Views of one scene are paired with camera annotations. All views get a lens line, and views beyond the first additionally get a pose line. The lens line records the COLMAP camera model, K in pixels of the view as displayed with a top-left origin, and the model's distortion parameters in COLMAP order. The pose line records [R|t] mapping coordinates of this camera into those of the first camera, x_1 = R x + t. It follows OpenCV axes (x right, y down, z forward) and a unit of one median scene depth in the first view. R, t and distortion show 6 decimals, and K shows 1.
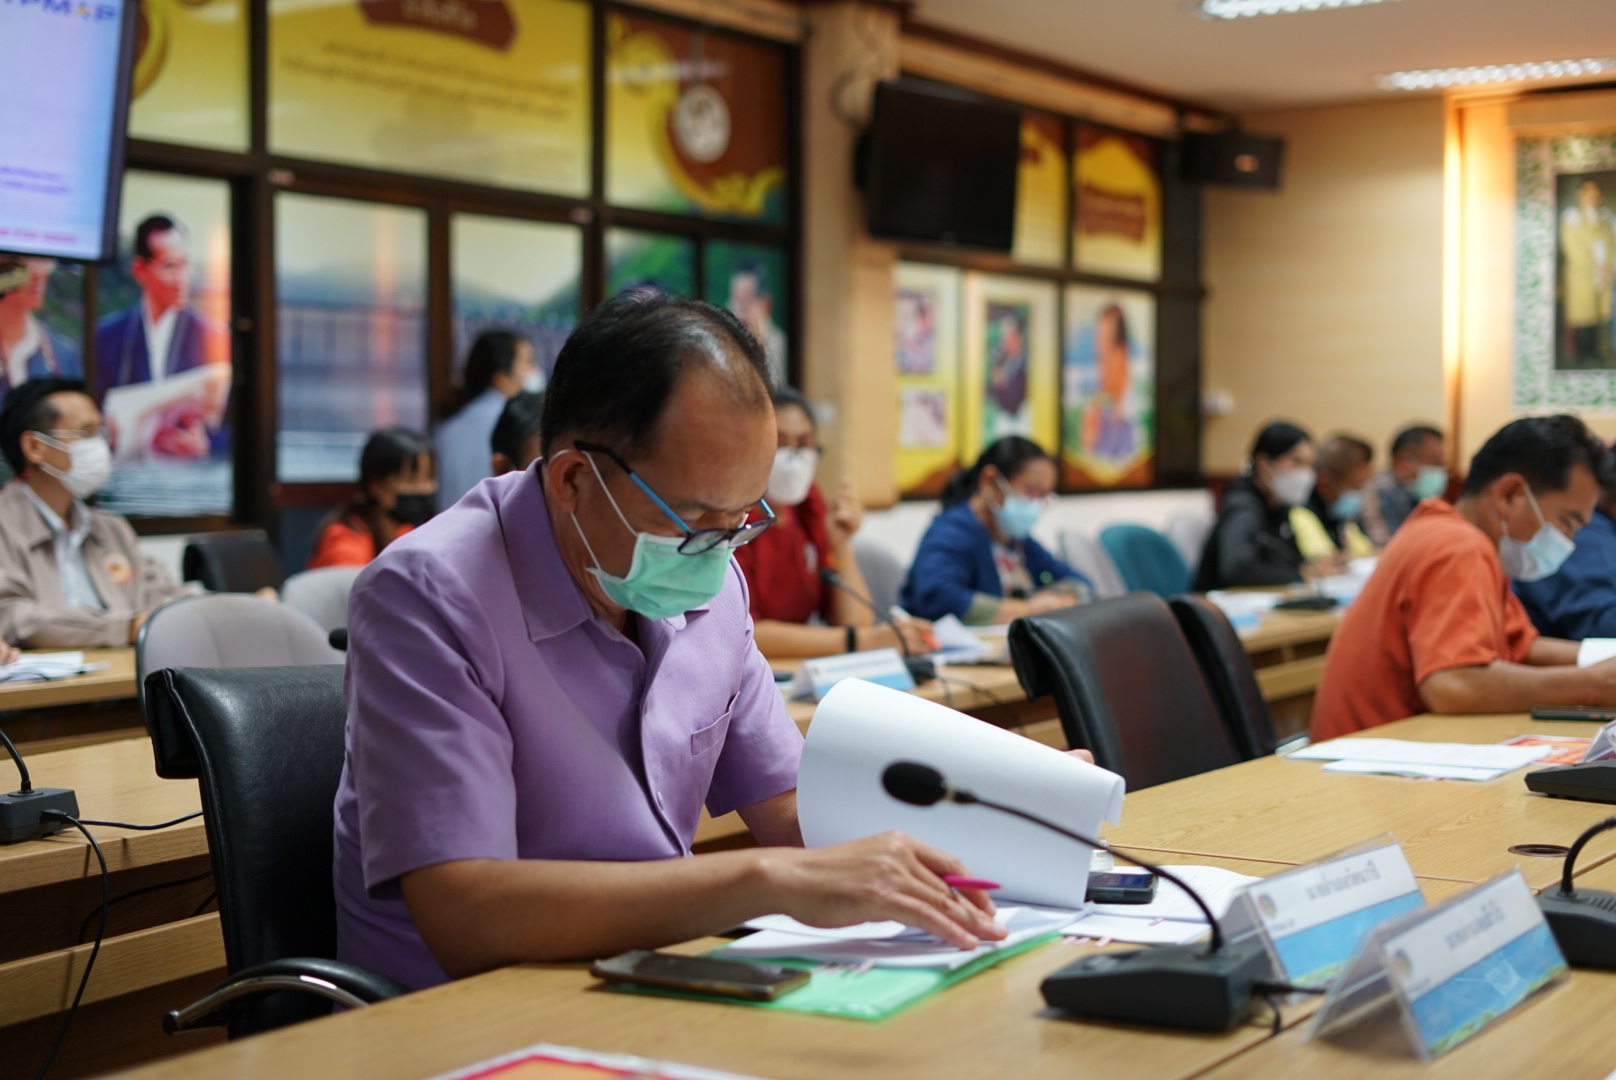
lens RADIAL K [[2336.4, 0, 797.6], [0, 2336.4, 534.6], [0, 0, 1]] dist [-0.020341, 0.000000]
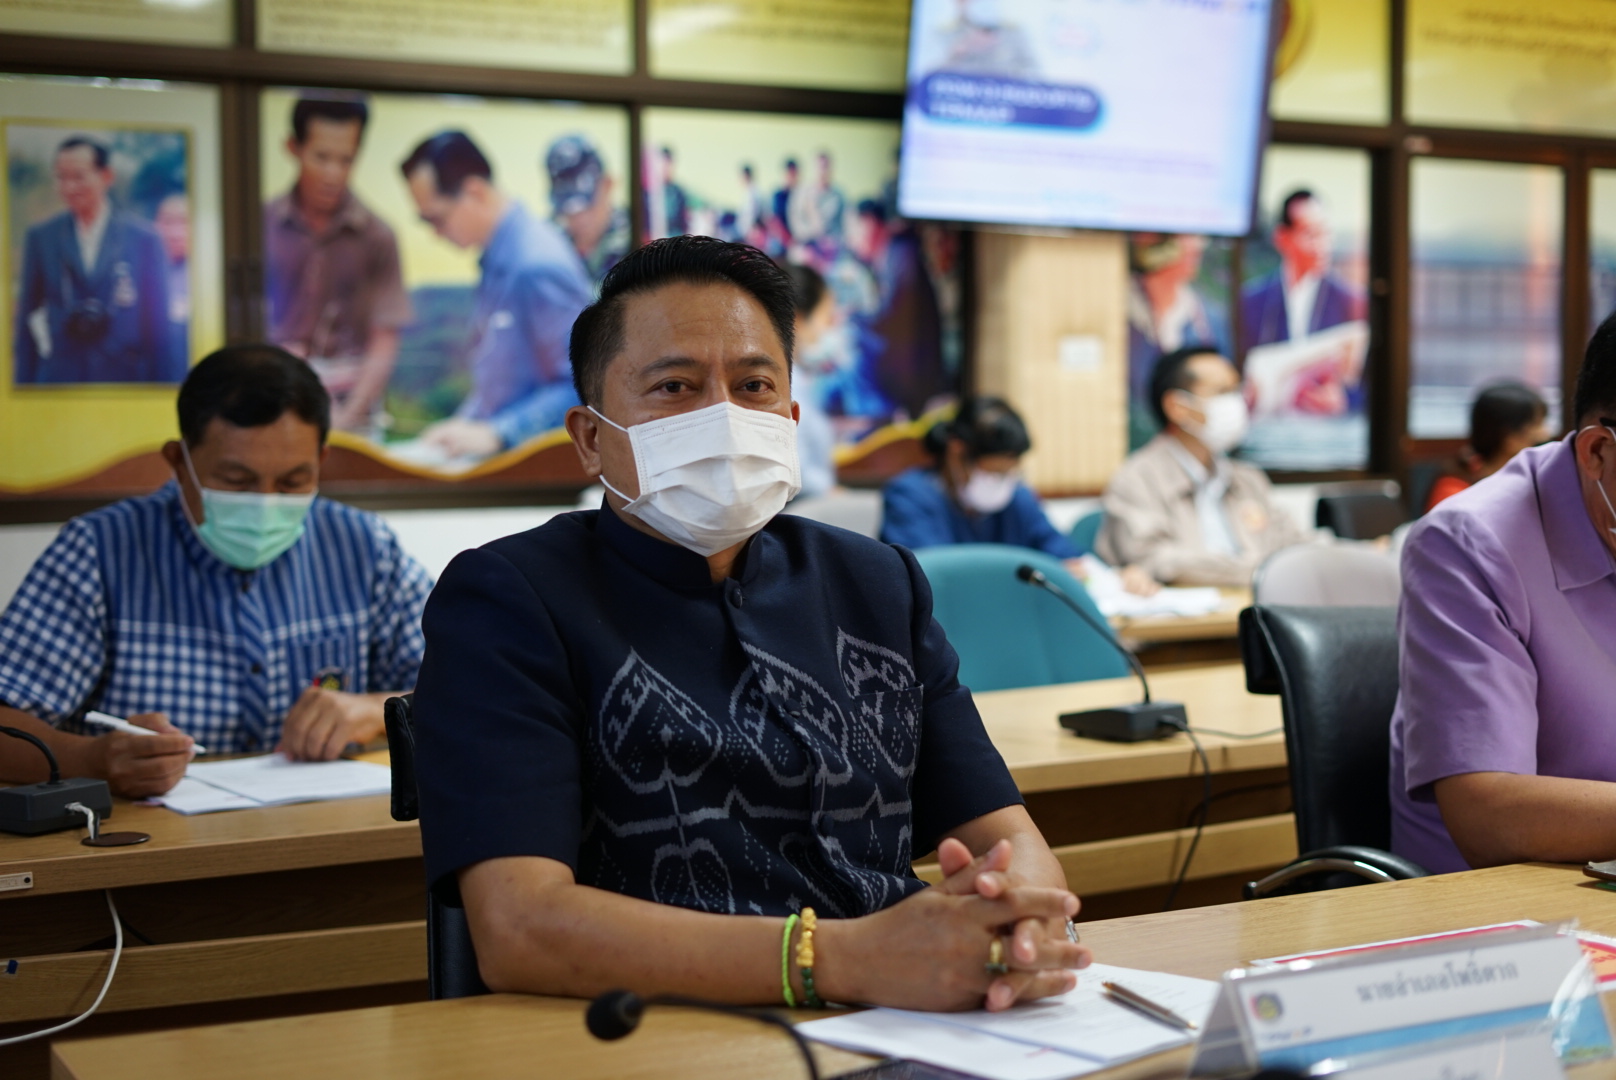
lens RADIAL K [[2336.4, 0, 814.9], [0, 2336.4, 543.5], [0, 0, 1]] dist [-0.020341, 0.000000]
pose [[0.886638, 0.023576, -0.461863, 0.027217], [-0.011340, 0.999508, 0.029250, -0.002161], [0.462325, -0.020697, 0.886469, -0.057070]]
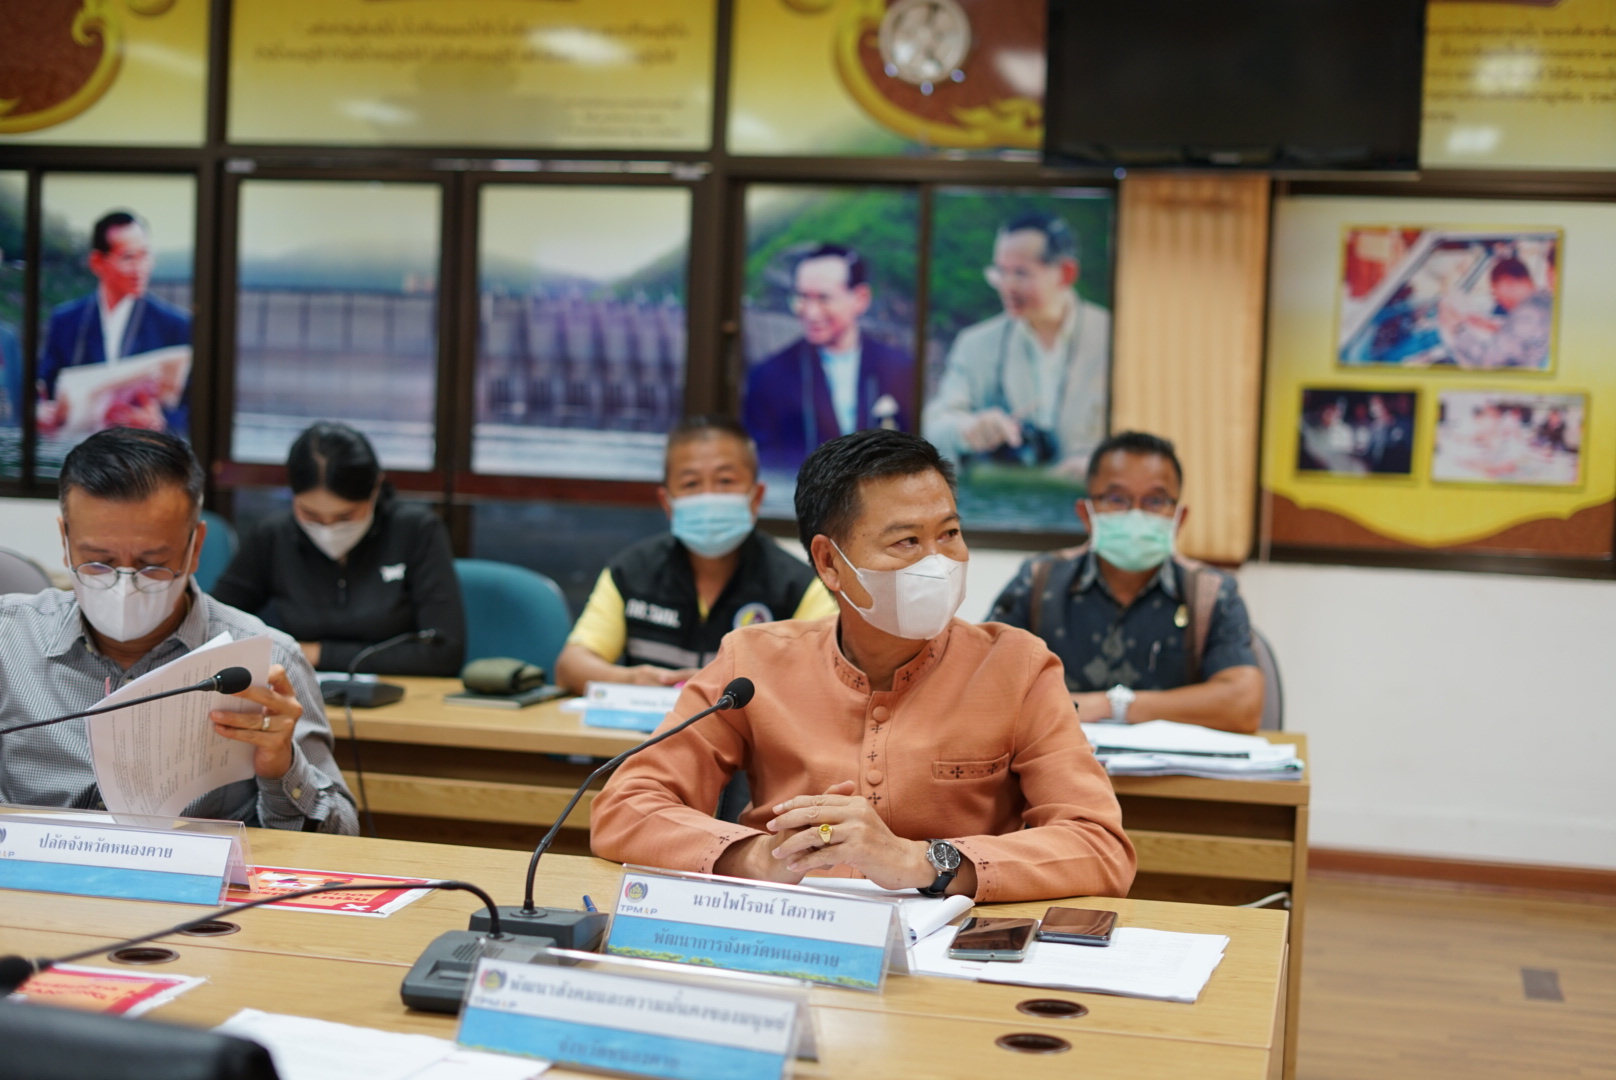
lens RADIAL K [[2336.4, 0, 787.5], [0, 2336.4, 552.1], [0, 0, 1]] dist [-0.020341, 0.000000]
pose [[0.365403, 0.074734, -0.927845, 0.875756], [-0.073677, 0.995967, 0.051206, -0.056389], [0.927929, 0.049650, 0.369435, 0.892668]]
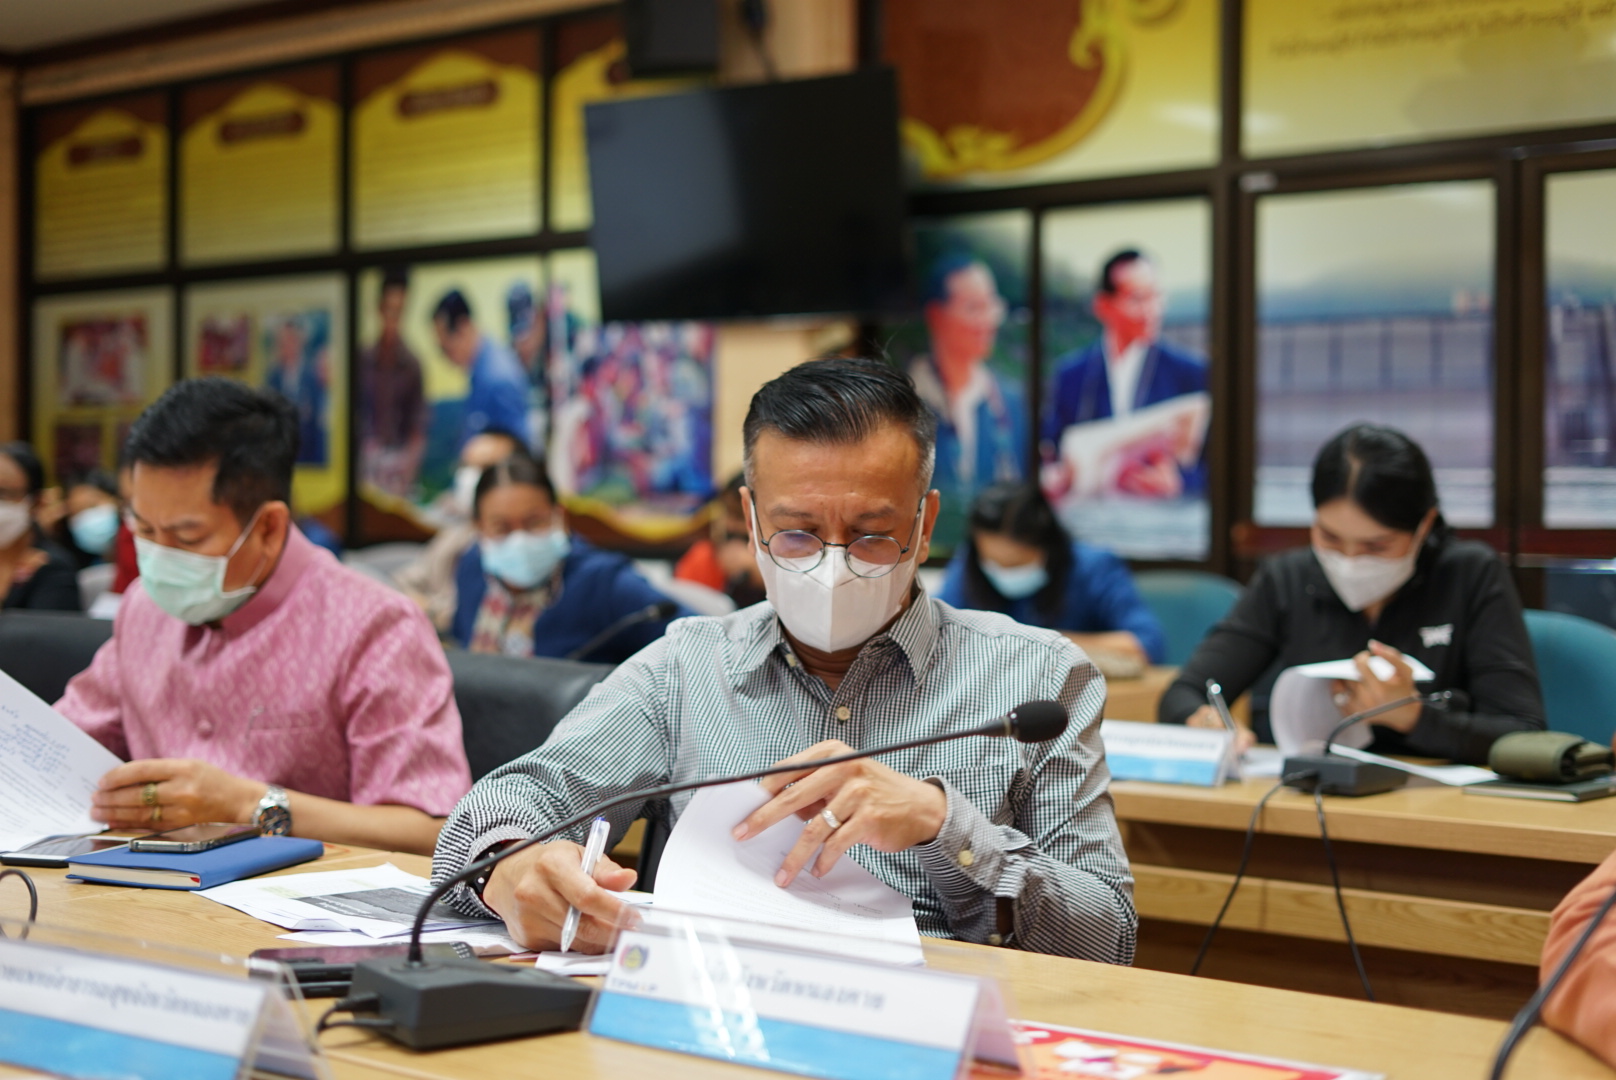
lens RADIAL K [[2336.4, 0, 835.4], [0, 2336.4, 533.7], [0, 0, 1]] dist [-0.020341, 0.000000]
pose [[-0.071138, 0.013480, -0.997375, 0.711079], [-0.040811, 0.999032, 0.016414, -0.028588], [0.996631, 0.041872, -0.070519, 0.951177]]
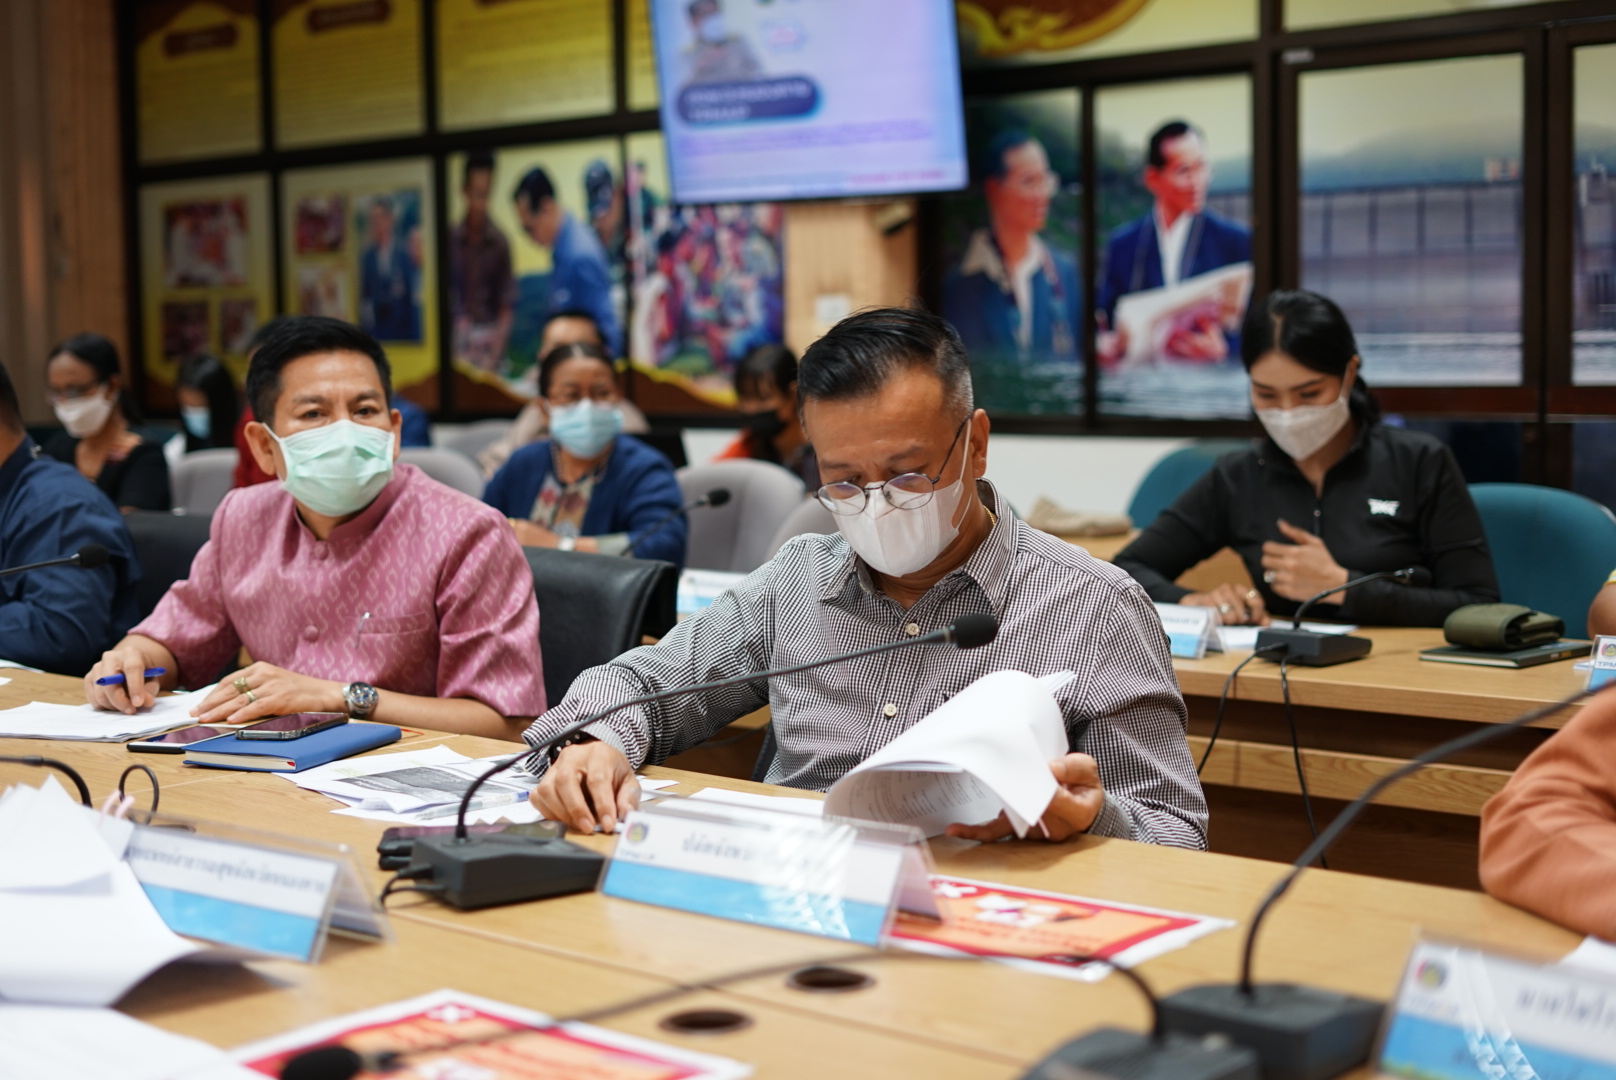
lens RADIAL K [[2336.4, 0, 841.2], [0, 2336.4, 518.6], [0, 0, 1]] dist [-0.020341, 0.000000]
pose [[-0.113350, 0.078070, -0.990483, 0.760801], [-0.017869, 0.996587, 0.080596, -0.044164], [0.993394, 0.026834, -0.111568, 0.972991]]
